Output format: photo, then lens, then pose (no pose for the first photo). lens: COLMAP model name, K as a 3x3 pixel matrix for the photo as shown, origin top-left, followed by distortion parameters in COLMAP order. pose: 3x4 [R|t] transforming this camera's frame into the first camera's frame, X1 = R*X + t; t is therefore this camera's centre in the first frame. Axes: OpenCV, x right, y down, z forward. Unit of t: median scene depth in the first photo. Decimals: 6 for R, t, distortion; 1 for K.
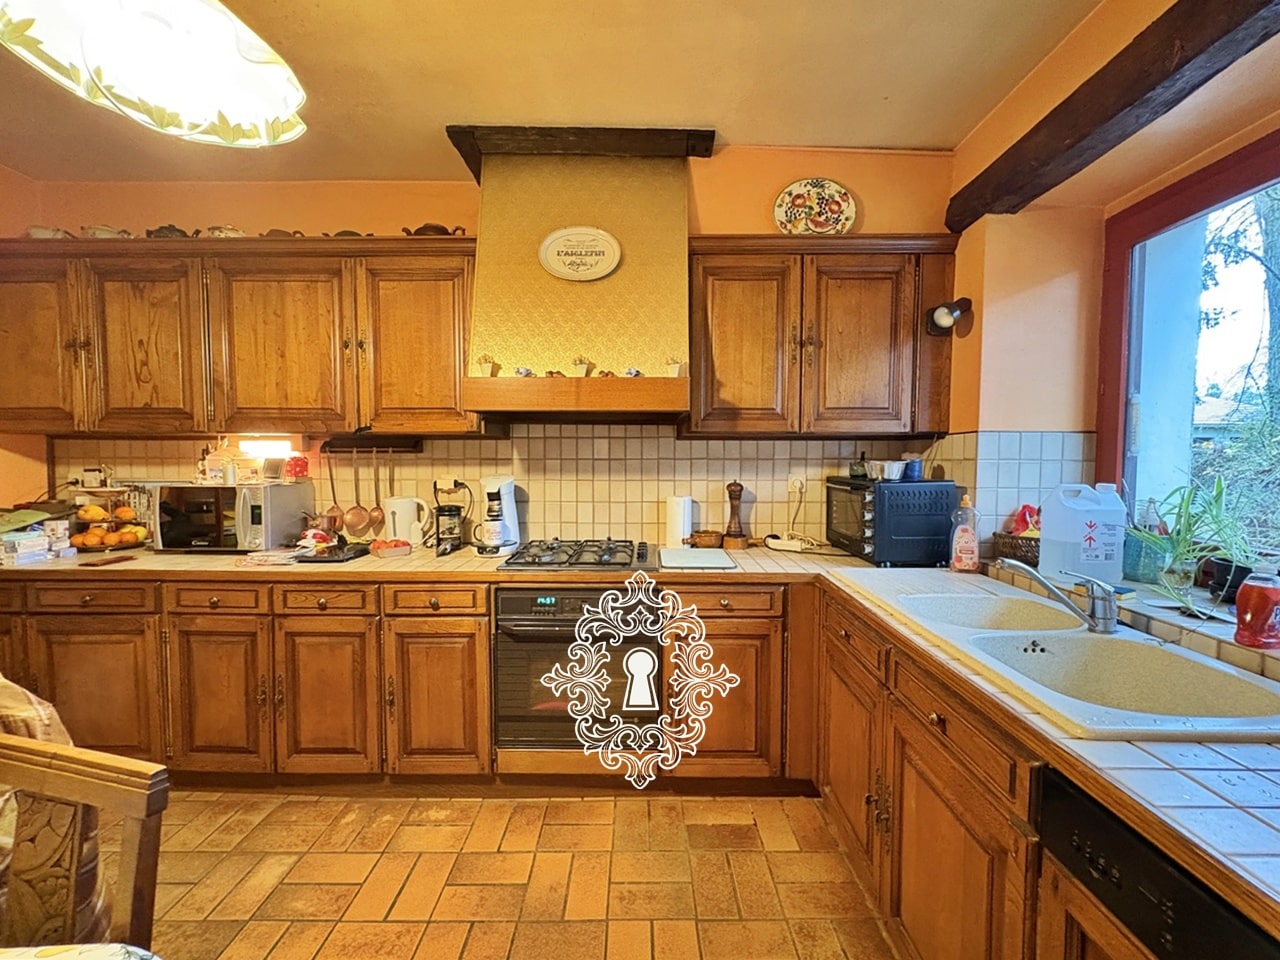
lens RADIAL K [[523.1, 0, 642.5], [0, 523.1, 476.8], [0, 0, 1]] dist [-0.001708, -0.000154]
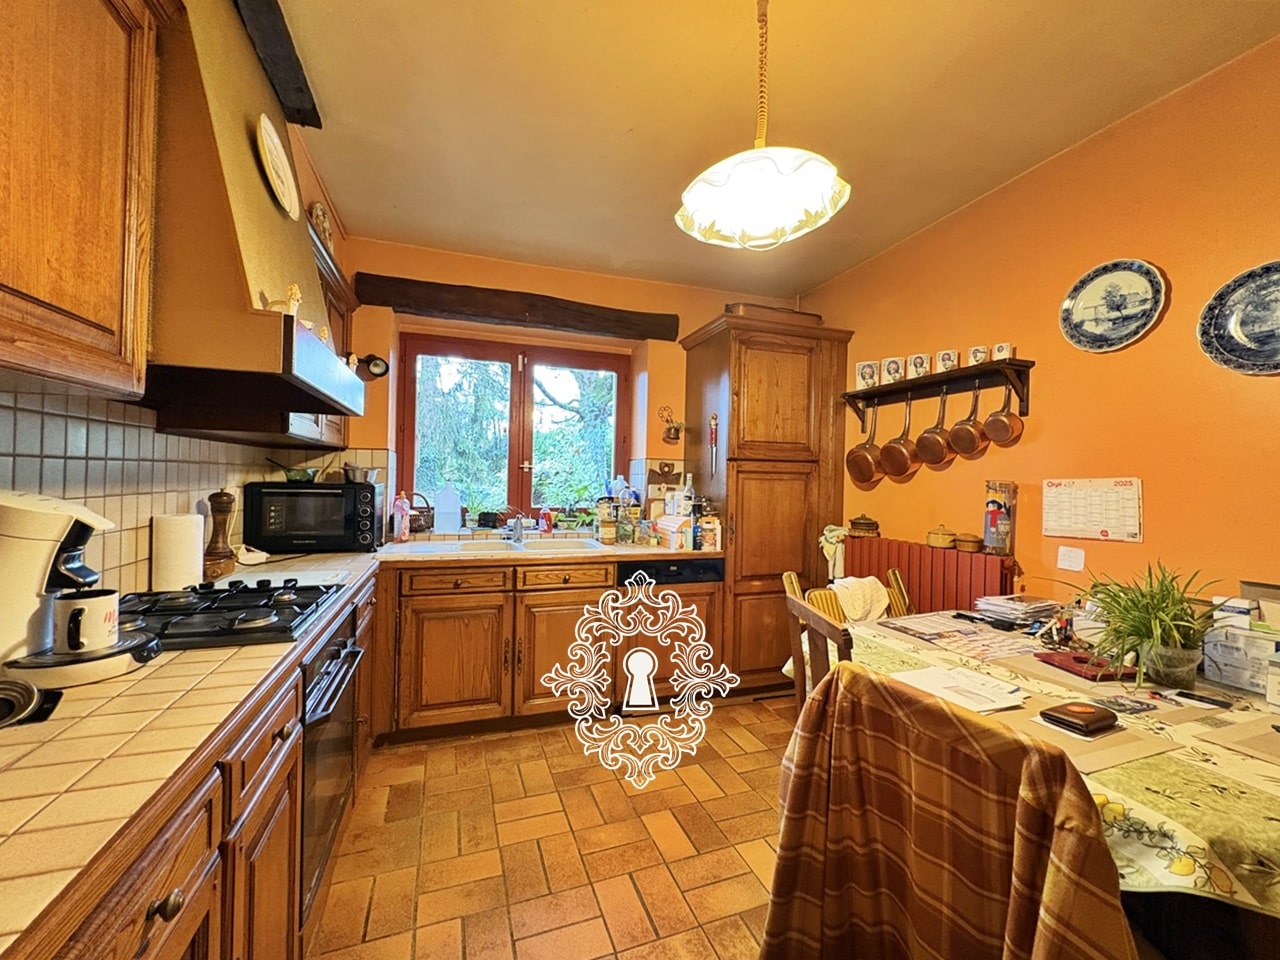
lens RADIAL K [[523.1, 0, 641.9], [0, 523.1, 477.2], [0, 0, 1]] dist [-0.001708, -0.000154]
pose [[-0.342086, -0.005387, 0.939653, -0.879046], [0.026243, 0.999539, 0.015284, -0.008214], [-0.939302, 0.029888, -0.341787, 0.725871]]
